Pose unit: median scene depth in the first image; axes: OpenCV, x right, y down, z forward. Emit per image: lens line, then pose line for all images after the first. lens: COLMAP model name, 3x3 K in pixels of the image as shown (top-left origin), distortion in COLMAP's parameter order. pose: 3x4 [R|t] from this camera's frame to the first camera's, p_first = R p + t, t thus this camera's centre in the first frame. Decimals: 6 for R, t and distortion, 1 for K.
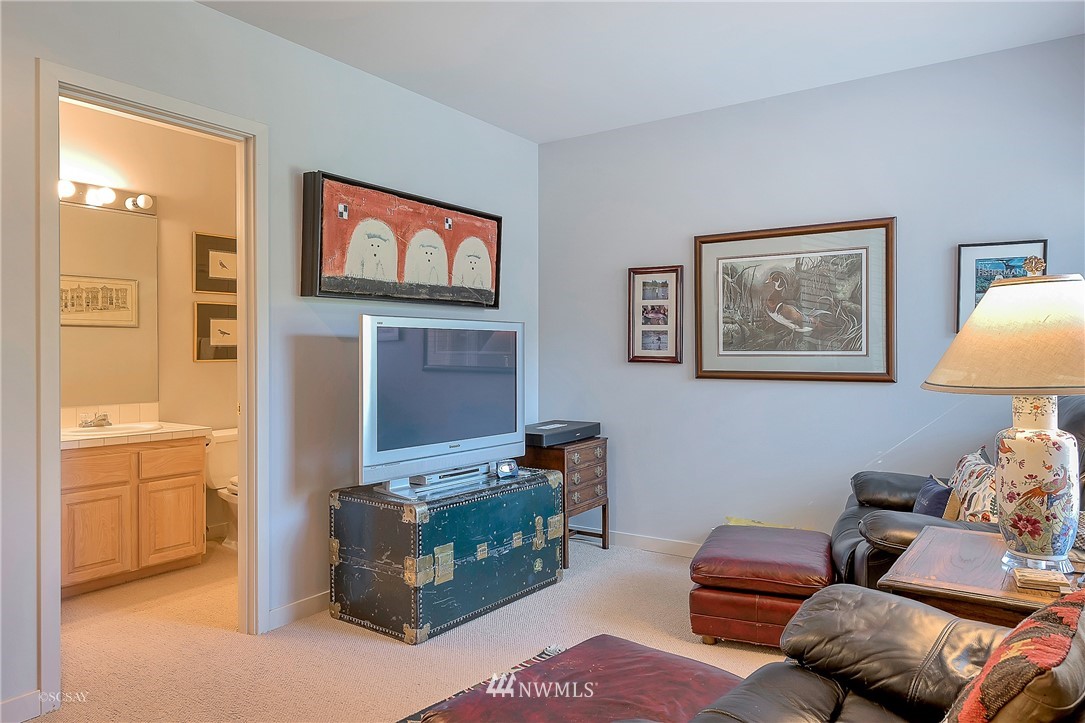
lens RADIAL K [[746.1, 0, 541.8], [0, 746.1, 358.6], [0, 0, 1]] dist [0.027156, -0.000355]
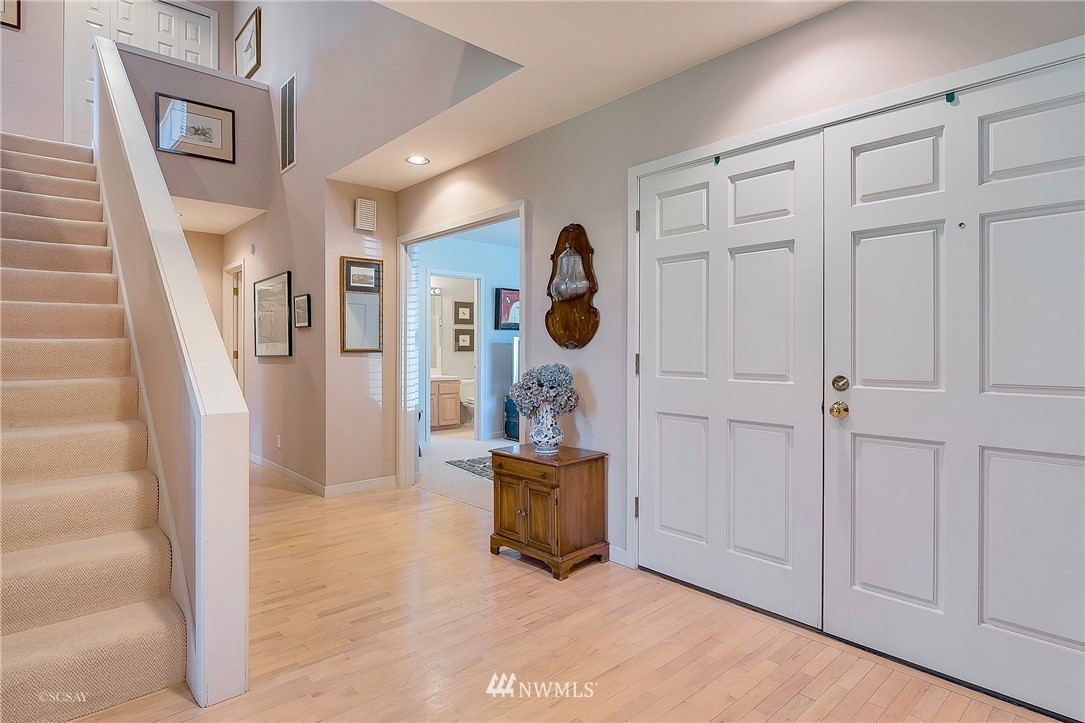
lens RADIAL K [[586.1, 0, 542.4], [0, 586.1, 354.6], [0, 0, 1]] dist [-0.007129, 0.001326]
pose [[0.974969, 0.002526, -0.222329, 0.320517], [-0.001684, 0.999991, 0.003975, 0.005359], [0.222337, -0.003501, 0.974964, -1.028537]]
